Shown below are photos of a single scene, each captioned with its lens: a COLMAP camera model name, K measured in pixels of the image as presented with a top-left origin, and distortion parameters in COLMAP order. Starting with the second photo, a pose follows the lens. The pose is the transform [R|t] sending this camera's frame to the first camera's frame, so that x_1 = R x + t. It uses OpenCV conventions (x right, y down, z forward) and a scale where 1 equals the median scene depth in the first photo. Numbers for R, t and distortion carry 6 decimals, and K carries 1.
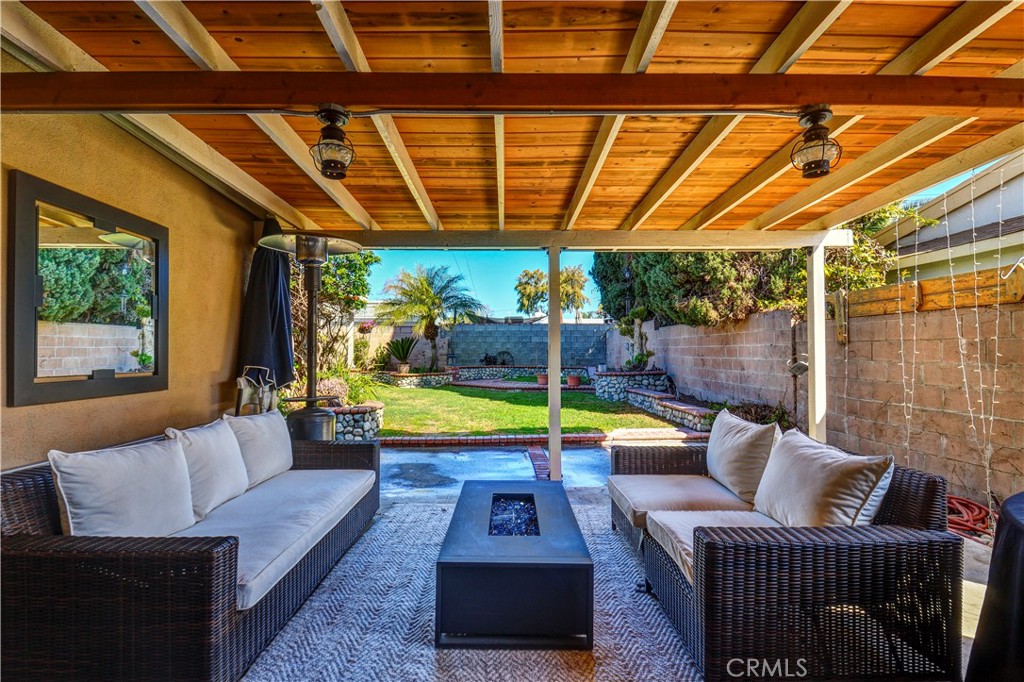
lens RADIAL K [[478.2, 0, 509.1], [0, 478.2, 345.1], [0, 0, 1]] dist [-0.003680, -0.001377]
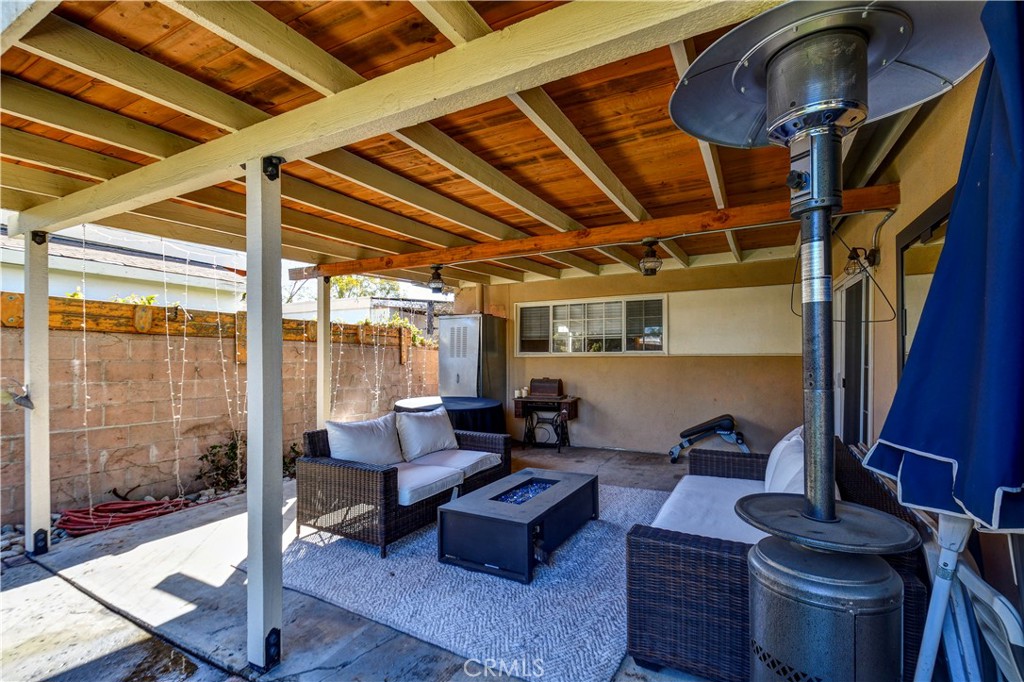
lens RADIAL K [[478.2, 0, 510.2], [0, 478.2, 349.2], [0, 0, 1]] dist [-0.003680, -0.001377]
pose [[-0.878999, 0.010510, 0.476707, -0.103520], [-0.004971, 0.999501, -0.031201, -0.002101], [-0.476797, -0.029796, -0.878508, 0.385476]]
